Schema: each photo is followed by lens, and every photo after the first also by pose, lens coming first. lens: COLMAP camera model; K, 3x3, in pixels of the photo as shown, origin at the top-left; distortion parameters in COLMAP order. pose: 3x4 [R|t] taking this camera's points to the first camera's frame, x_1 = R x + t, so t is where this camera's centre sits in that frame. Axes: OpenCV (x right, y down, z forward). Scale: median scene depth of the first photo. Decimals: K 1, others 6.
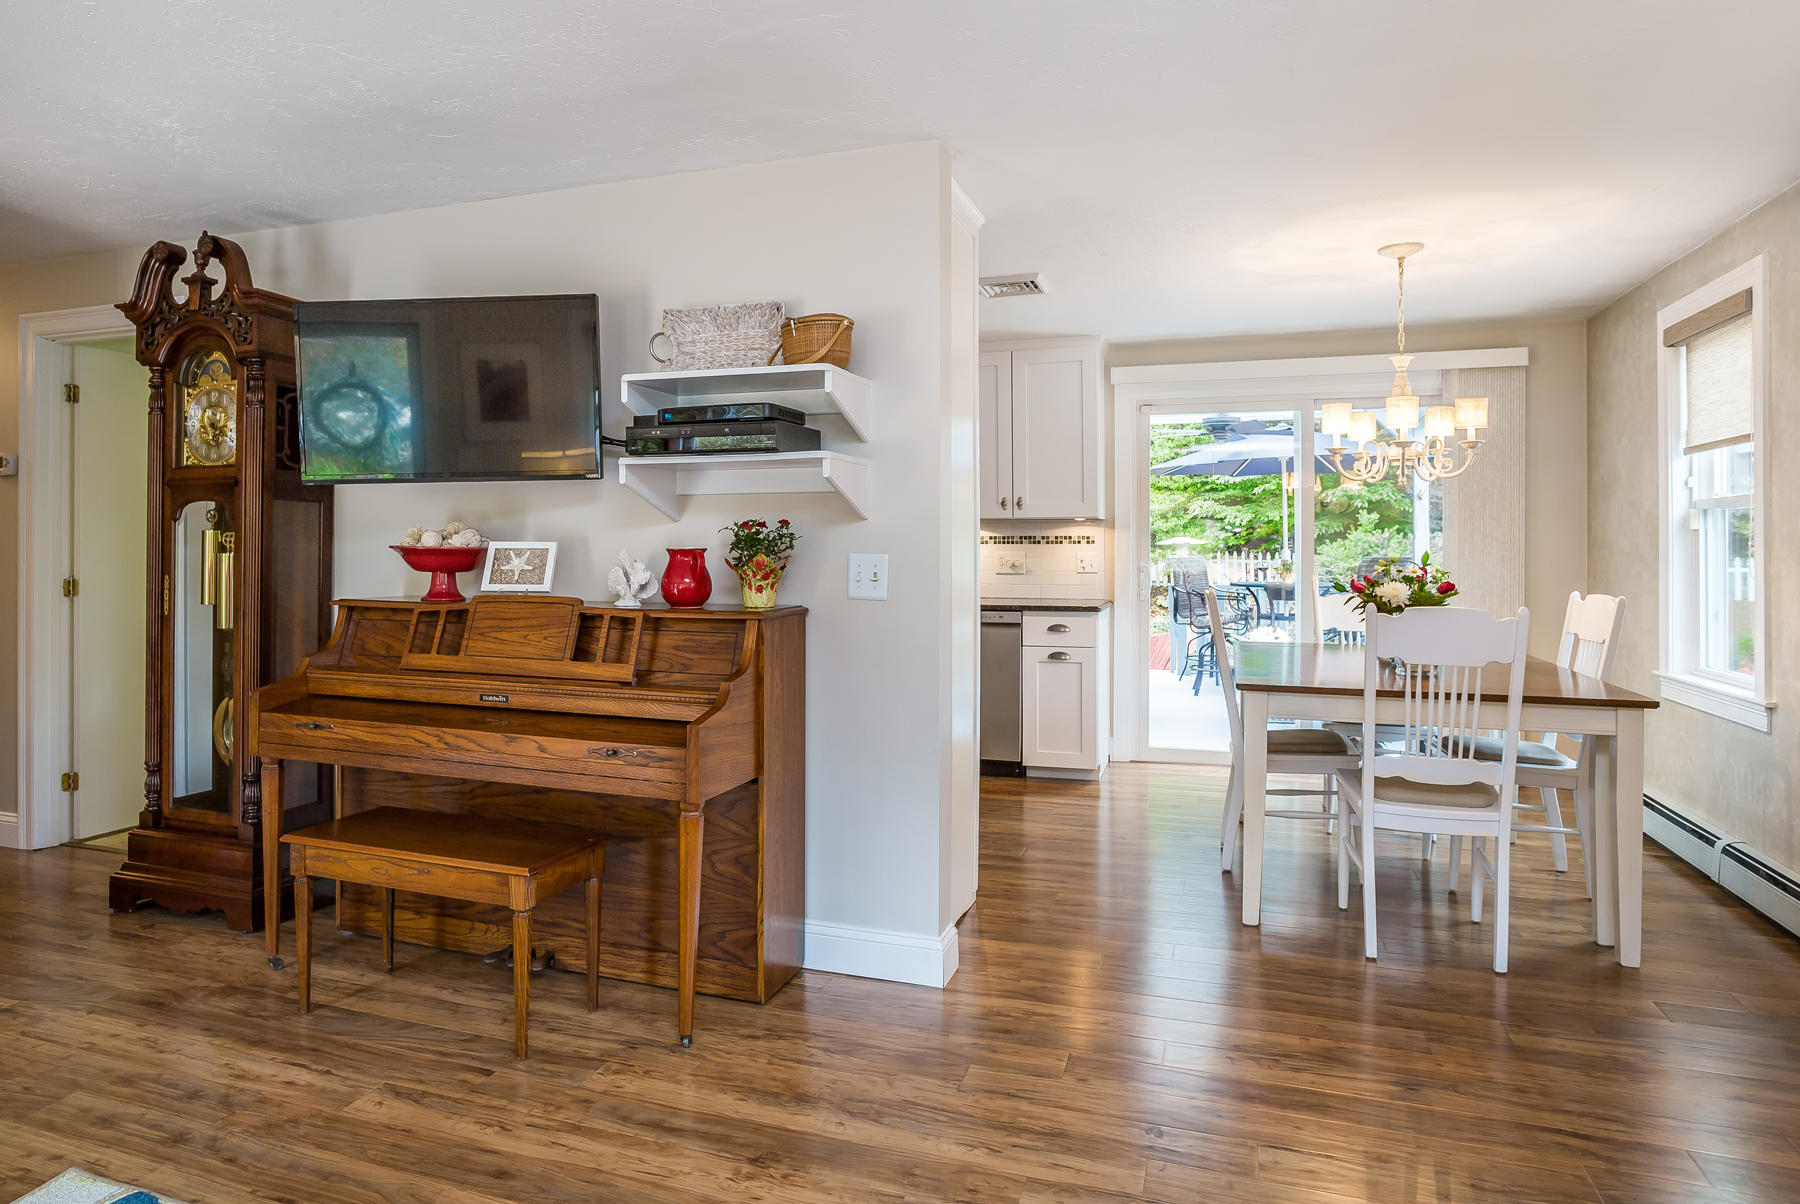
lens RADIAL K [[1061.9, 0, 891.9], [0, 1061.9, 552.6], [0, 0, 1]] dist [-0.029759, 0.000646]
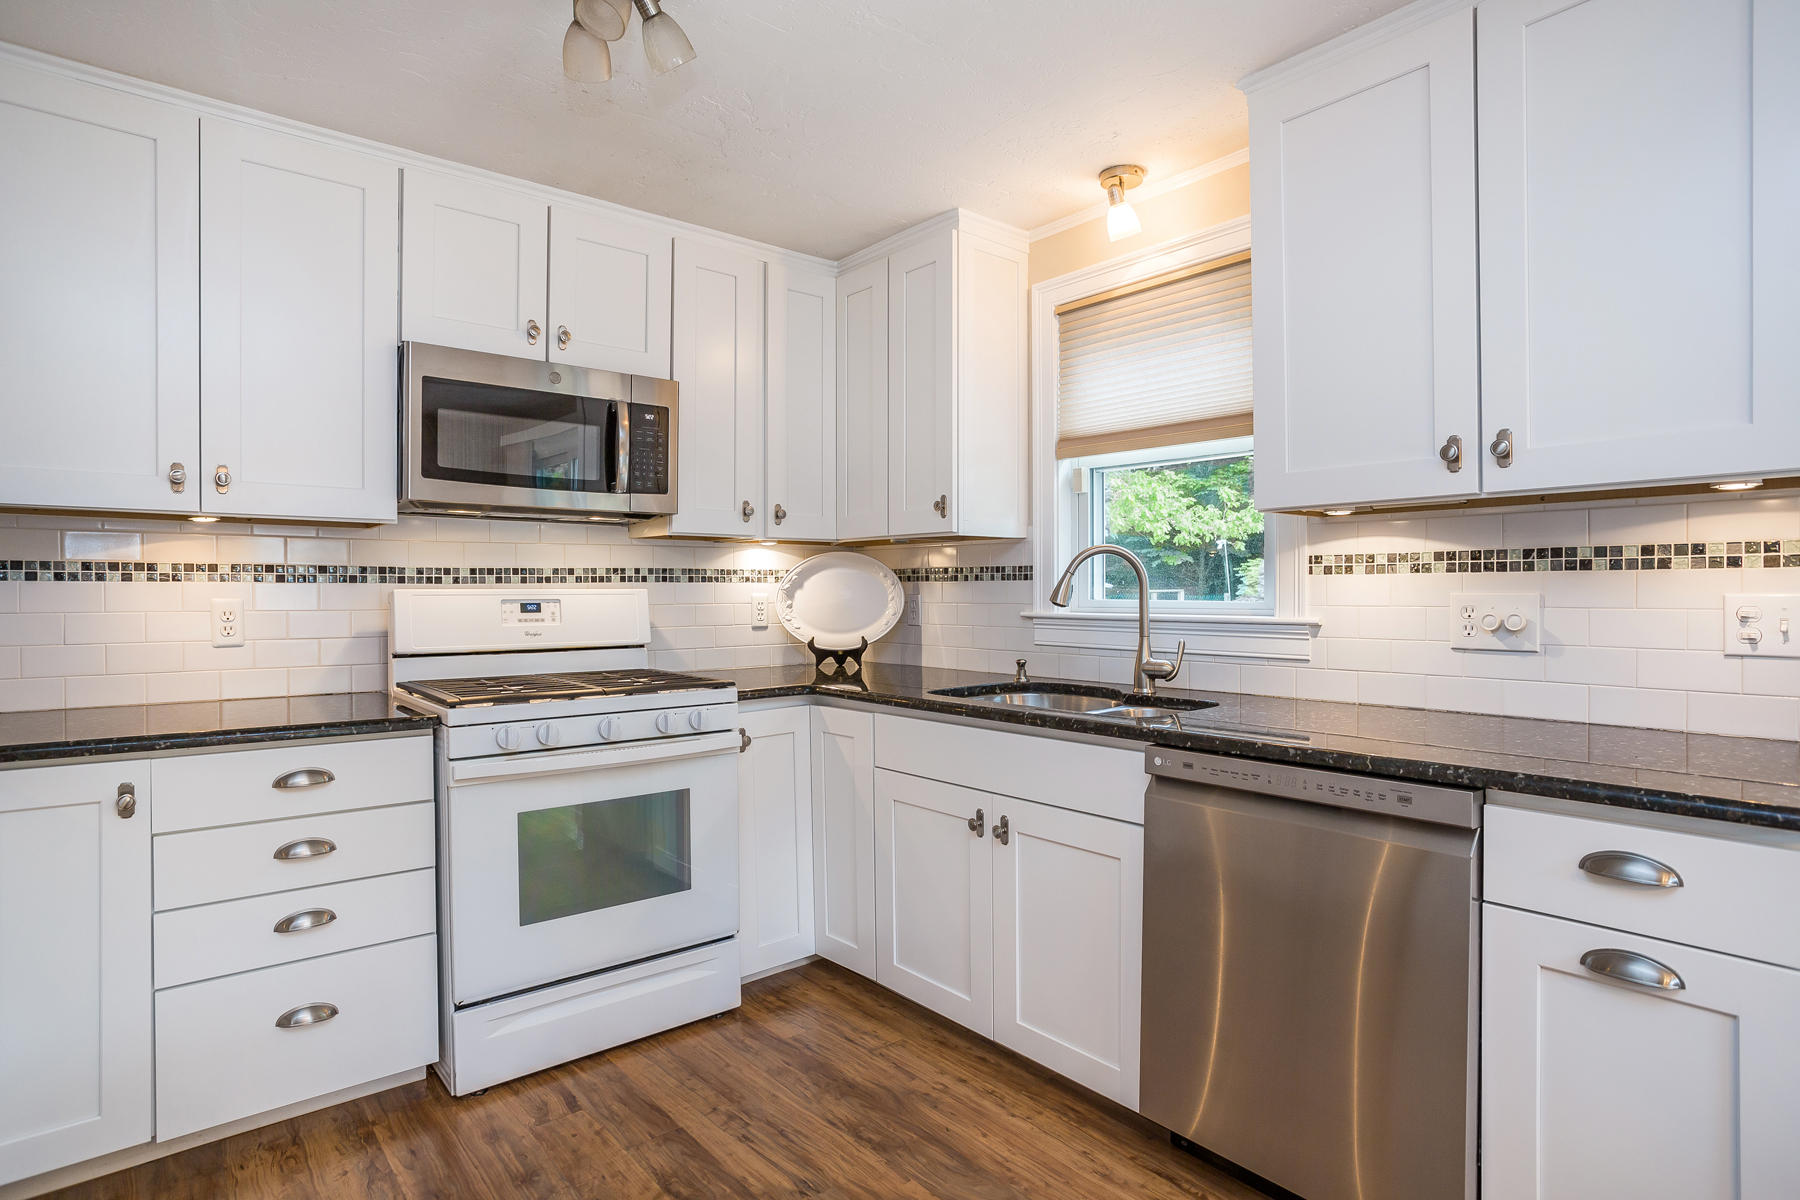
lens RADIAL K [[972.9, 0, 900.0], [0, 972.9, 600.0], [0, 0, 1]] dist [-0.022384, 0.000444]
pose [[0.845262, 0.000680, -0.534352, 0.206338], [0.002902, 0.999979, 0.005863, -0.001216], [0.534345, -0.006506, 0.845242, 1.080737]]
